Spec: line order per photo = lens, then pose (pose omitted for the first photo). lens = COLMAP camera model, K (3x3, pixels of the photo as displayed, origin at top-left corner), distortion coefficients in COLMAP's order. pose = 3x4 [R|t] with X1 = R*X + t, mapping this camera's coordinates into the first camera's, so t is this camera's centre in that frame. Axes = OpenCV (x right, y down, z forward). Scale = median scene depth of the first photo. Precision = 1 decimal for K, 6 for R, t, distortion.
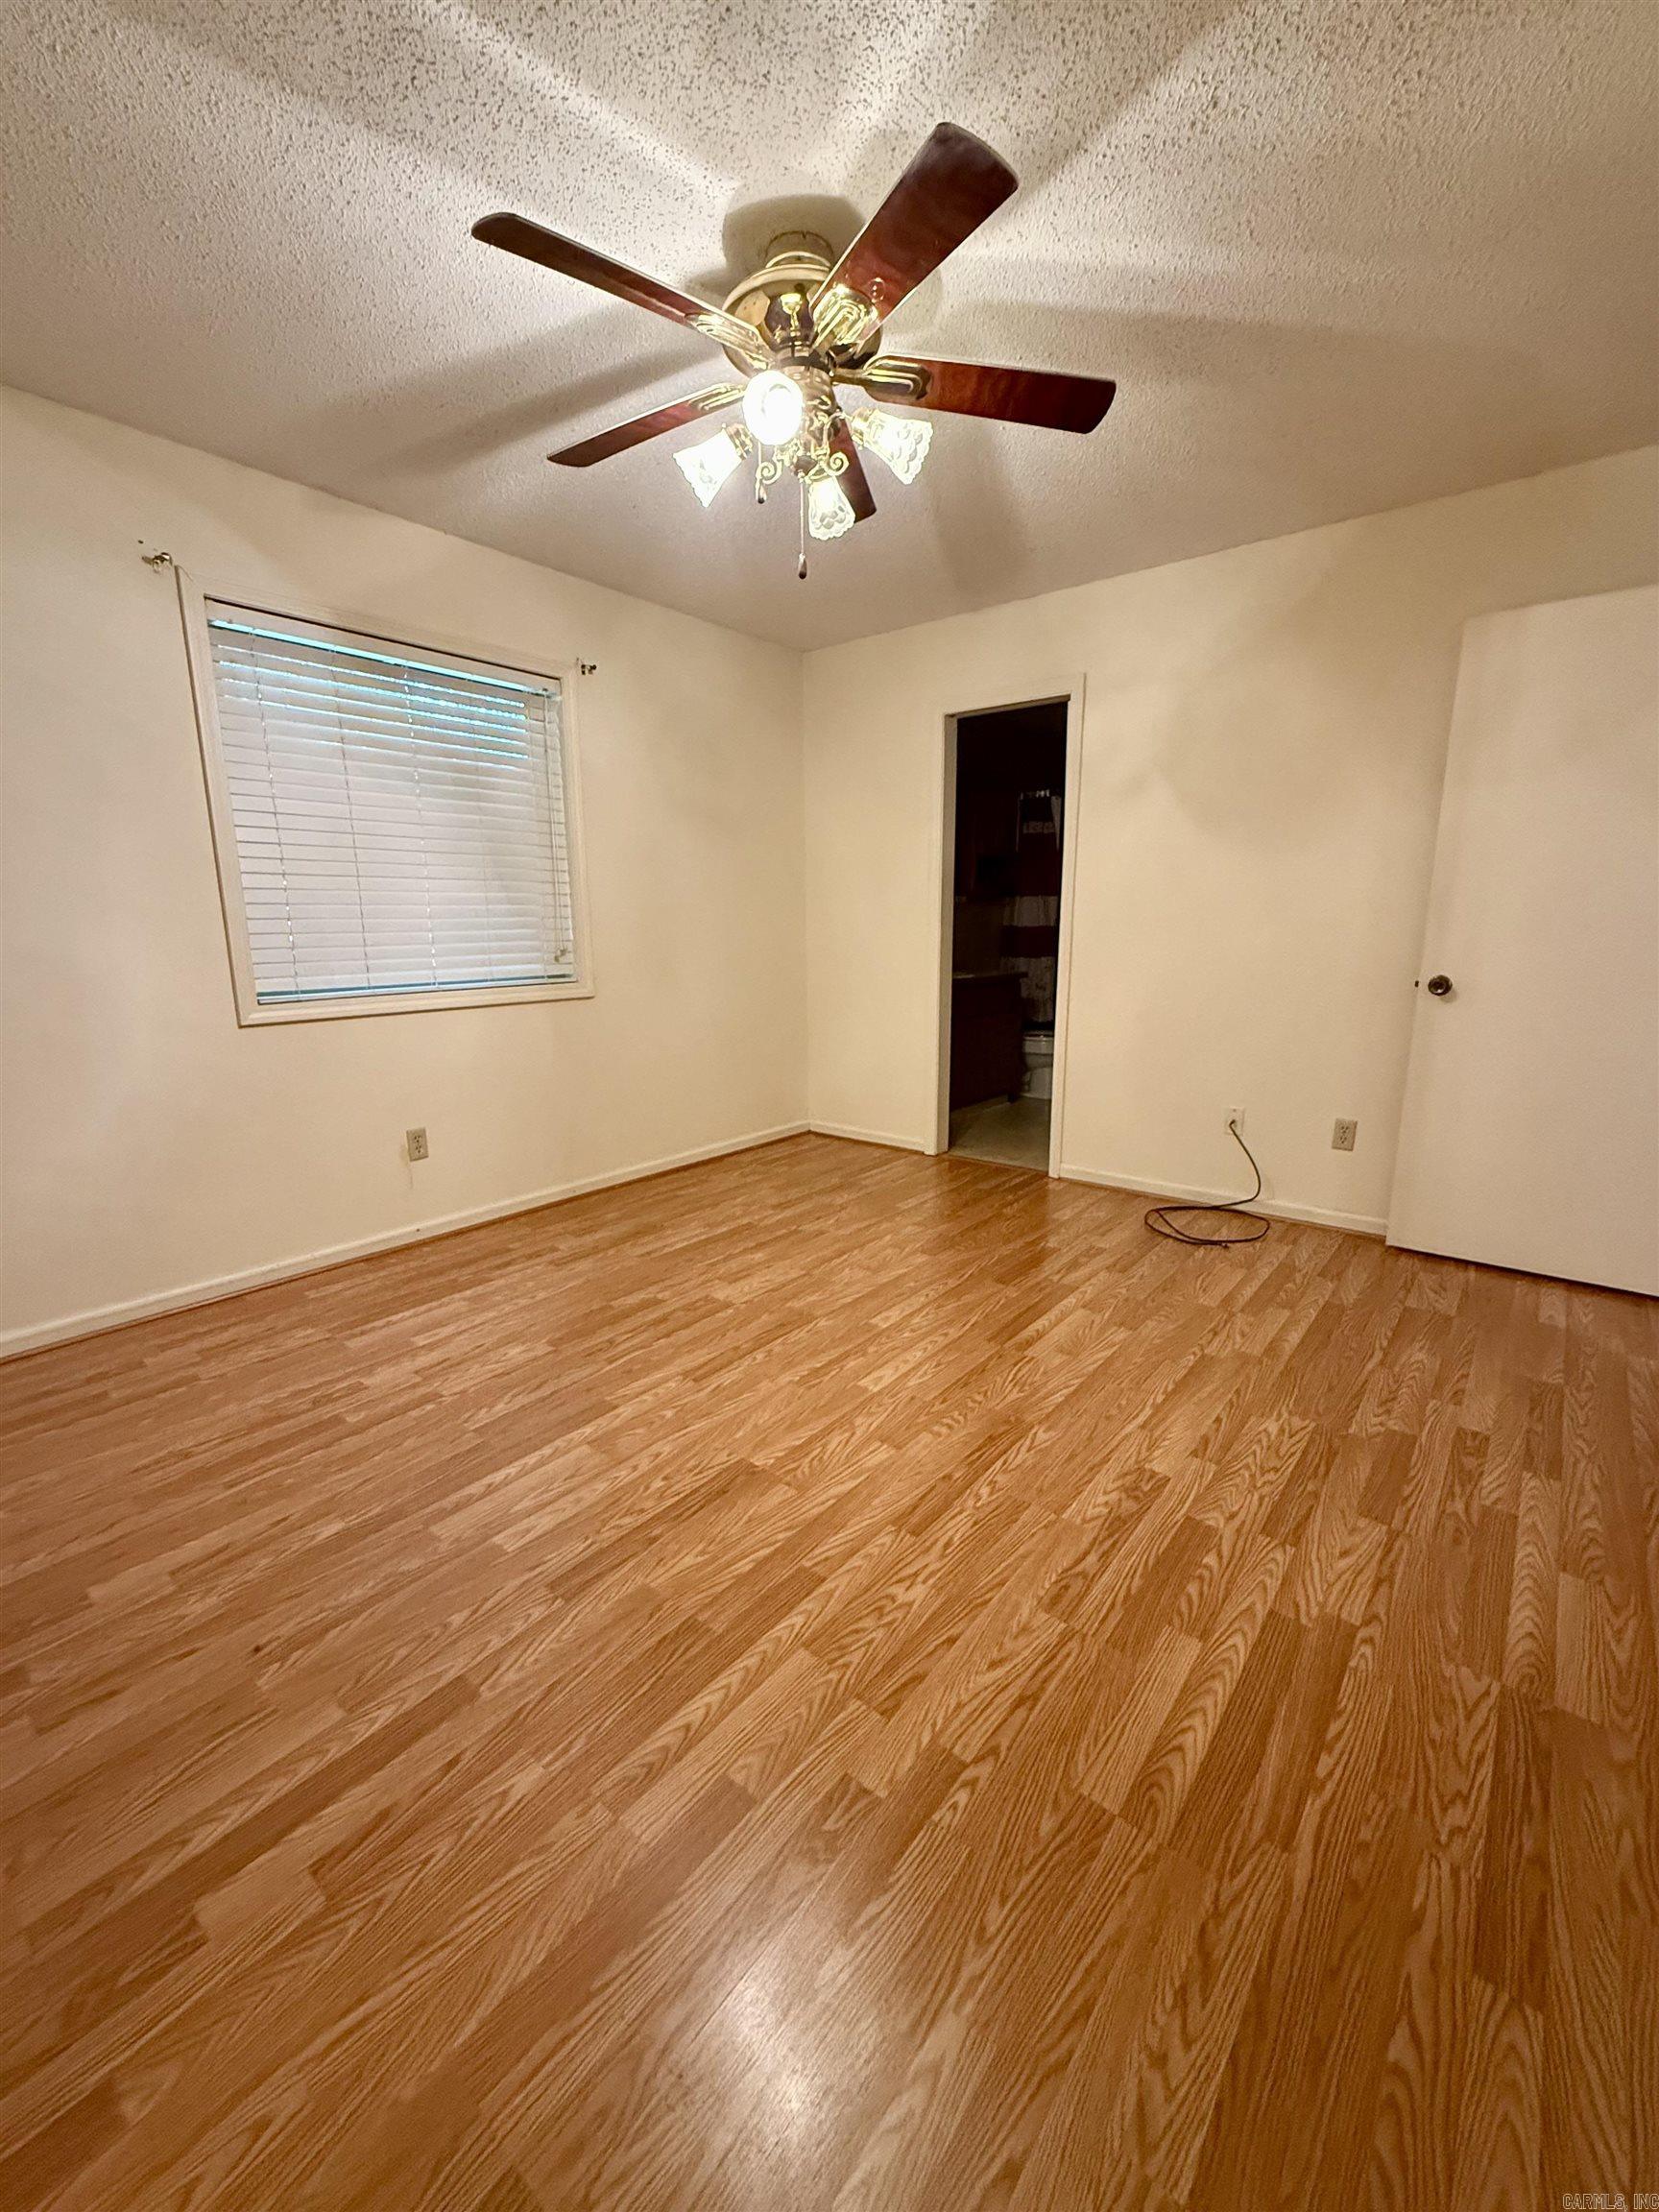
lens RADIAL K [[900.5, 0, 831.3], [0, 900.5, 1104.1], [0, 0, 1]] dist [-0.002319, 0.001107]
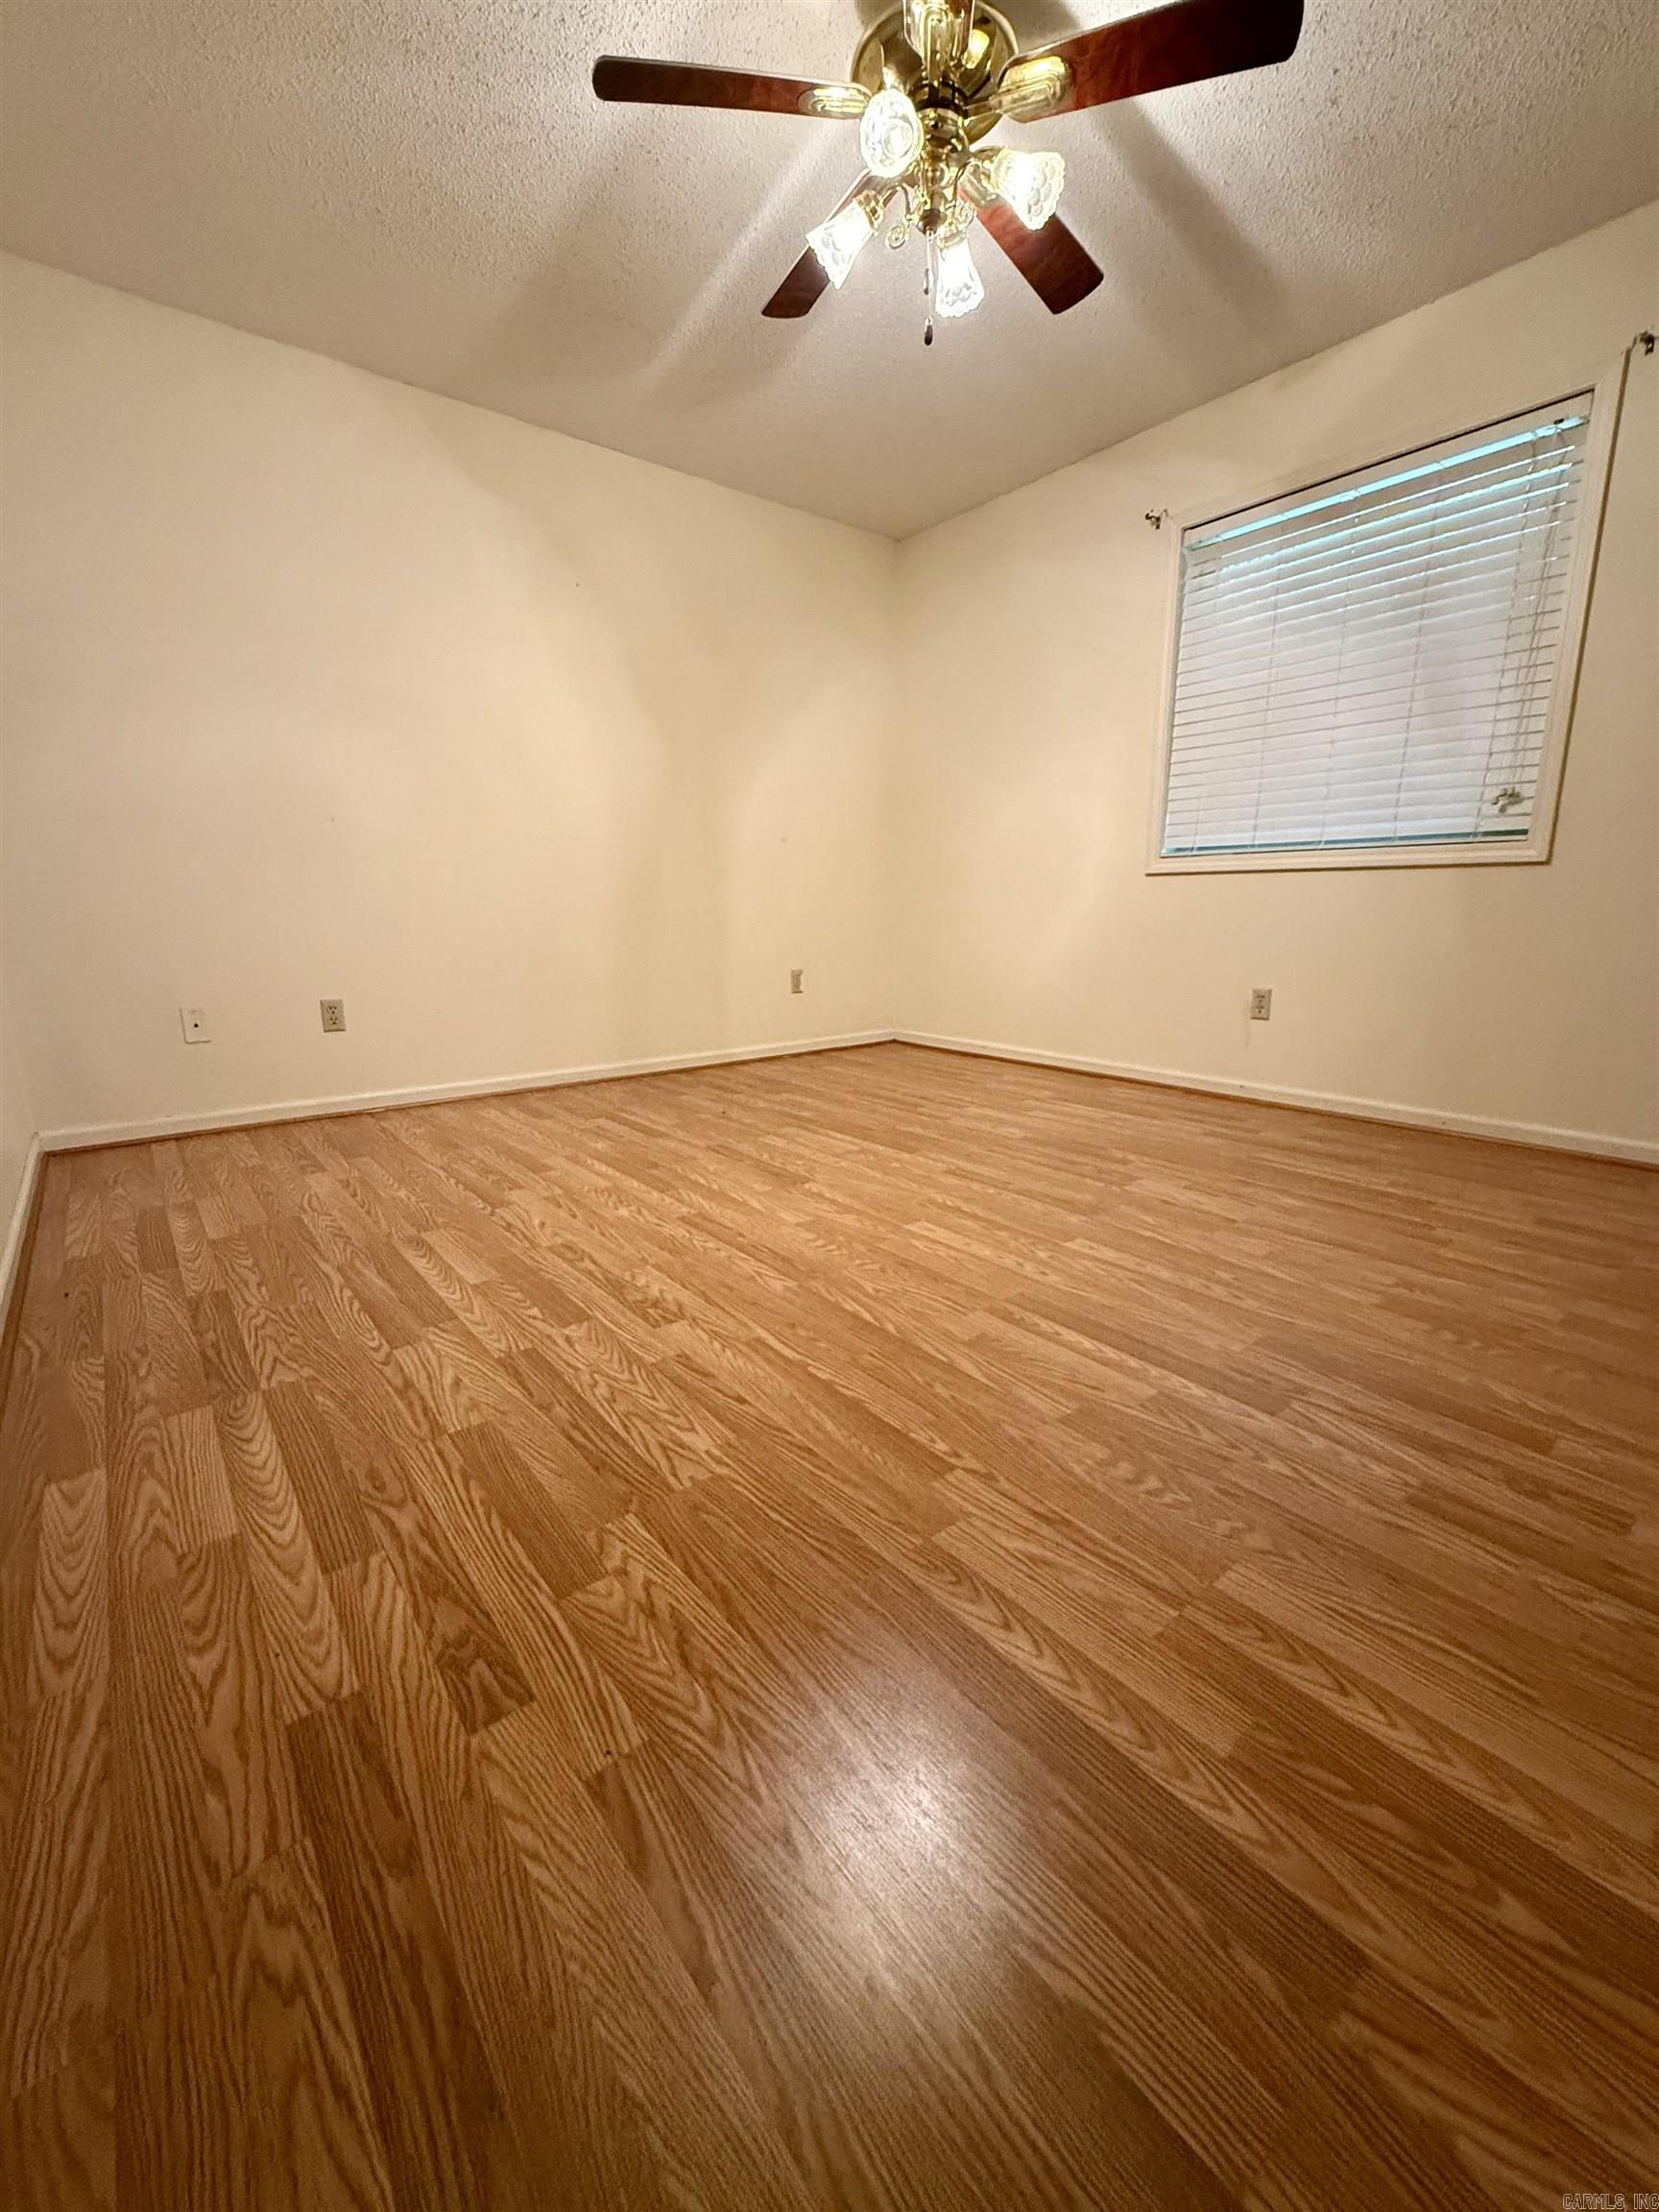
lens RADIAL K [[900.5, 0, 831.4], [0, 900.5, 1107.2], [0, 0, 1]] dist [-0.002319, 0.001107]
pose [[-0.213166, 0.220482, -0.951813, 1.127557], [-0.193619, 0.945350, 0.262347, -0.033129], [0.957639, 0.240212, -0.158827, 1.277084]]
